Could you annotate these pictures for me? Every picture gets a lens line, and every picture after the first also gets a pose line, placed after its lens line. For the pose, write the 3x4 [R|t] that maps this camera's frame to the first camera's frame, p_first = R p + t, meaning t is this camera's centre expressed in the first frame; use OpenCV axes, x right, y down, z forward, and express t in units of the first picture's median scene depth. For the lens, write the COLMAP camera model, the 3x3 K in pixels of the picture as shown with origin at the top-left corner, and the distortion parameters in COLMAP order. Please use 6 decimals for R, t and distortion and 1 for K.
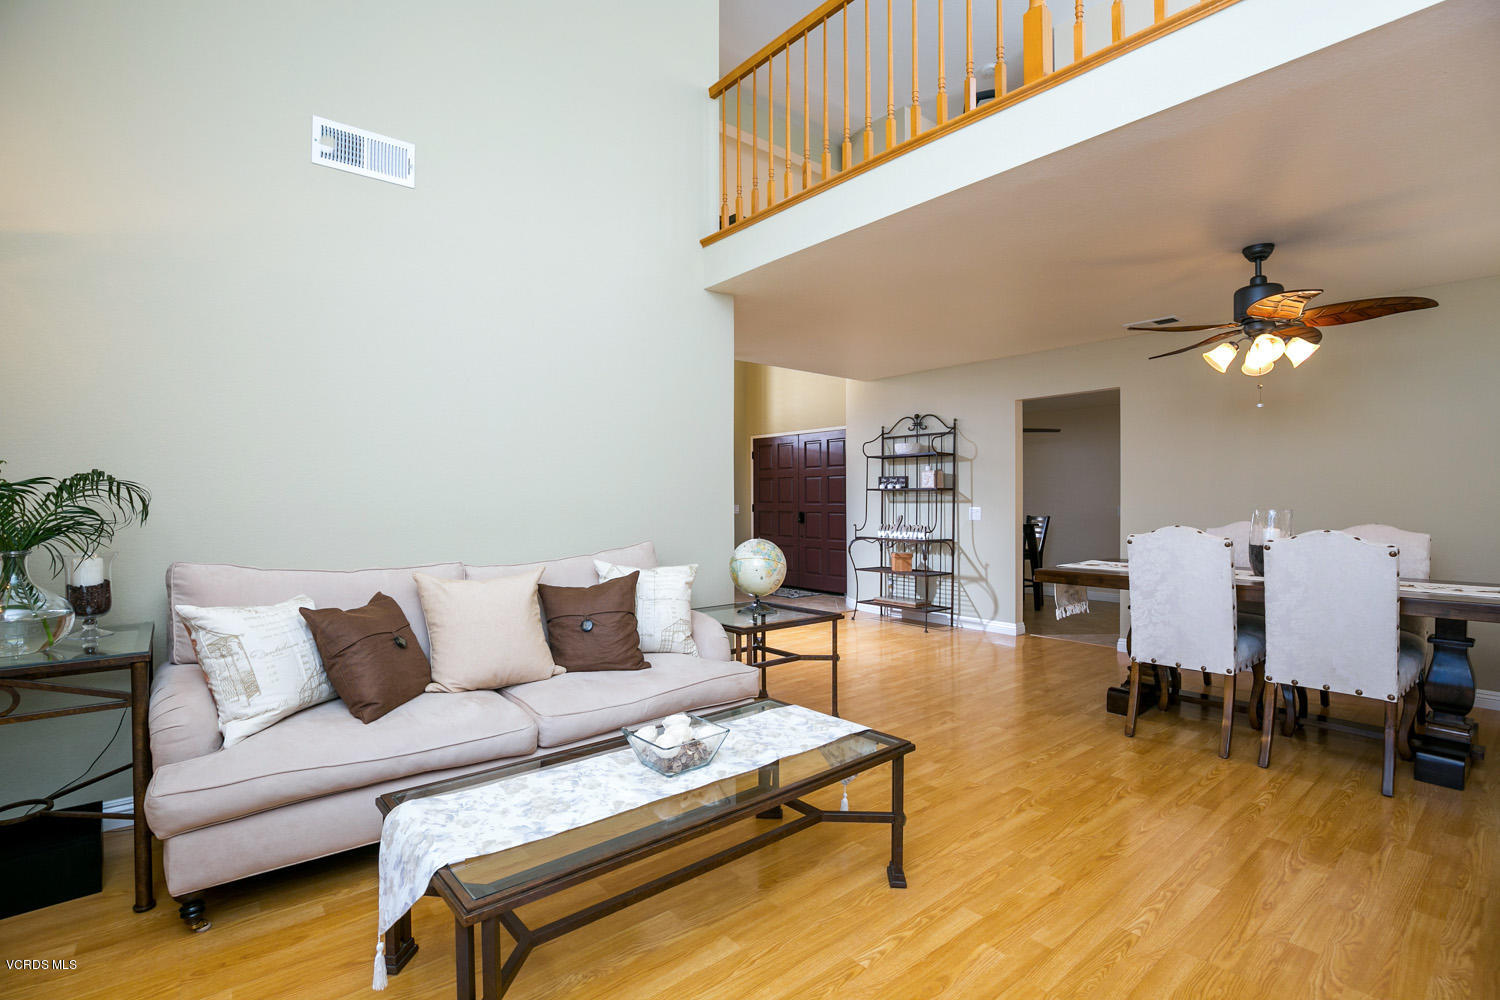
lens RADIAL K [[722.2, 0, 750.0], [0, 722.2, 500.0], [0, 0, 1]] dist [-0.025002, -0.000015]
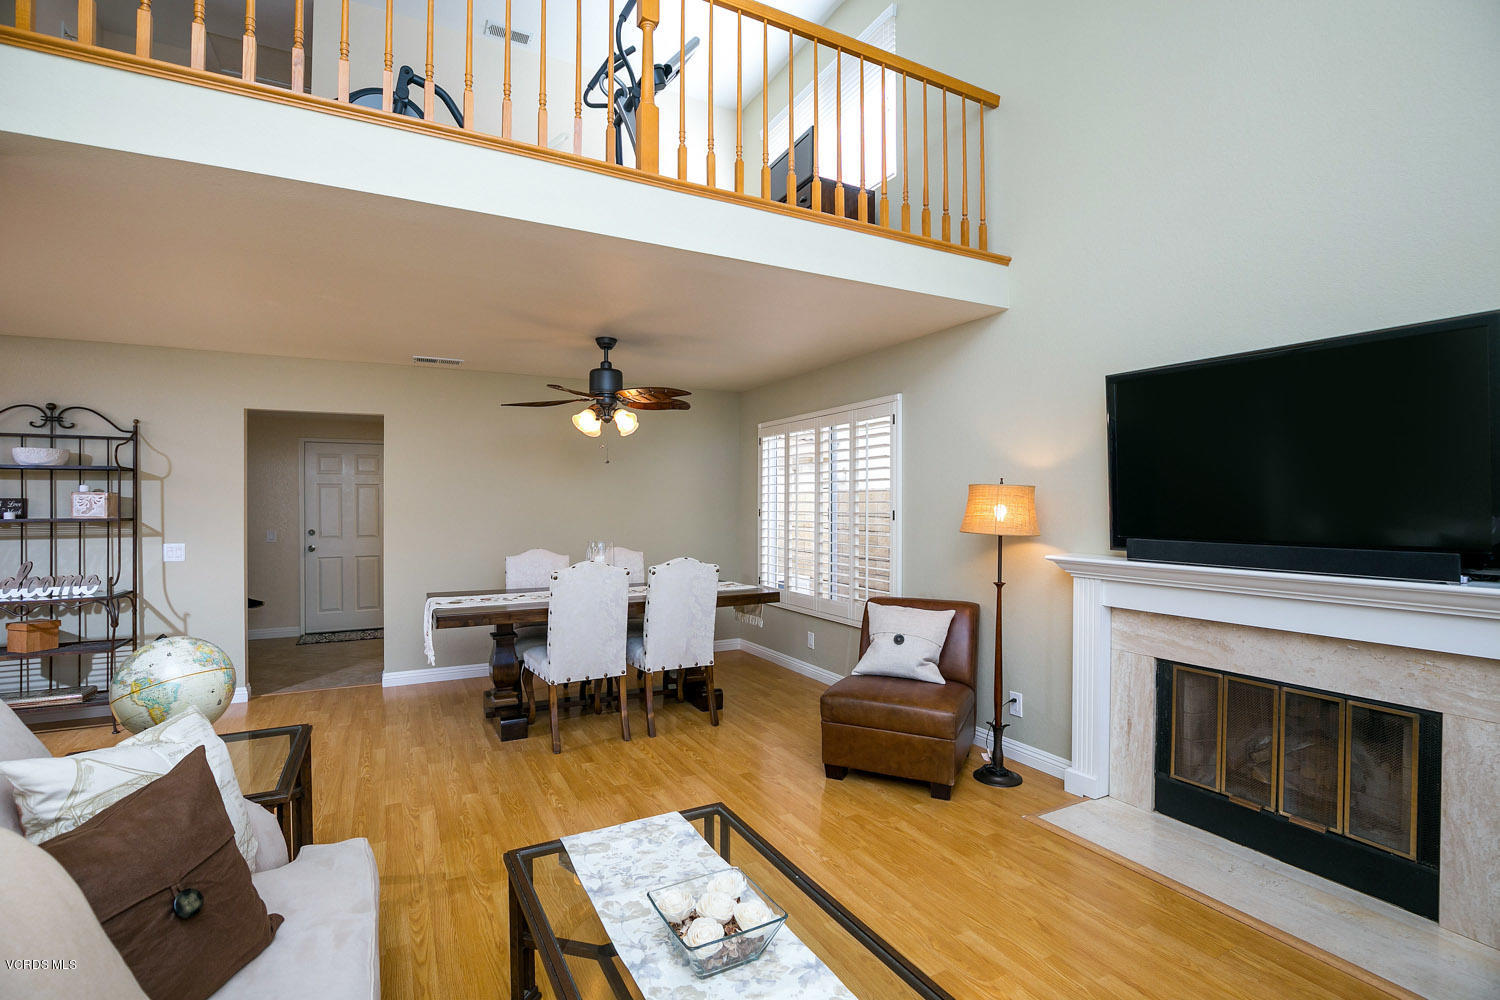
lens RADIAL K [[697.3, 0, 750.0], [0, 697.3, 500.0], [0, 0, 1]] dist [-0.012595, 0.000477]
pose [[0.196845, -0.000805, 0.980434, -0.266379], [-0.002639, 0.999996, 0.001351, -0.036595], [-0.980431, -0.002853, 0.196842, 0.277246]]
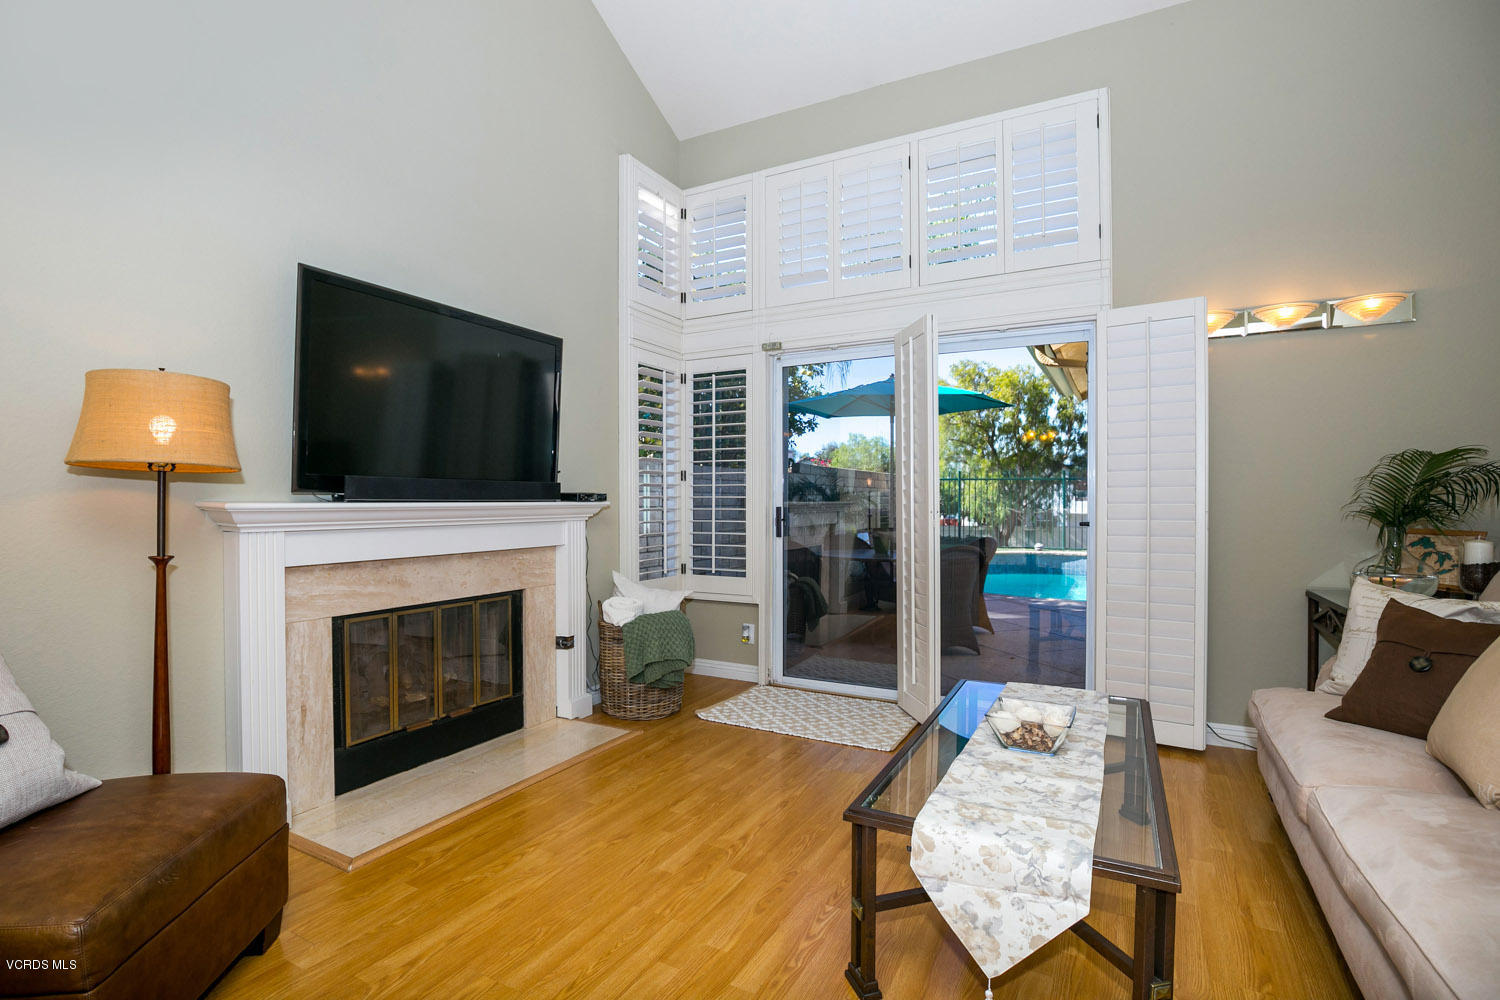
lens RADIAL K [[697.3, 0, 750.0], [0, 697.3, 500.0], [0, 0, 1]] dist [-0.012595, 0.000477]
pose [[-0.934181, 0.001459, -0.356797, 0.193172], [0.002109, 0.999997, -0.001431, 0.006332], [0.356794, -0.002090, -0.934181, 0.576497]]
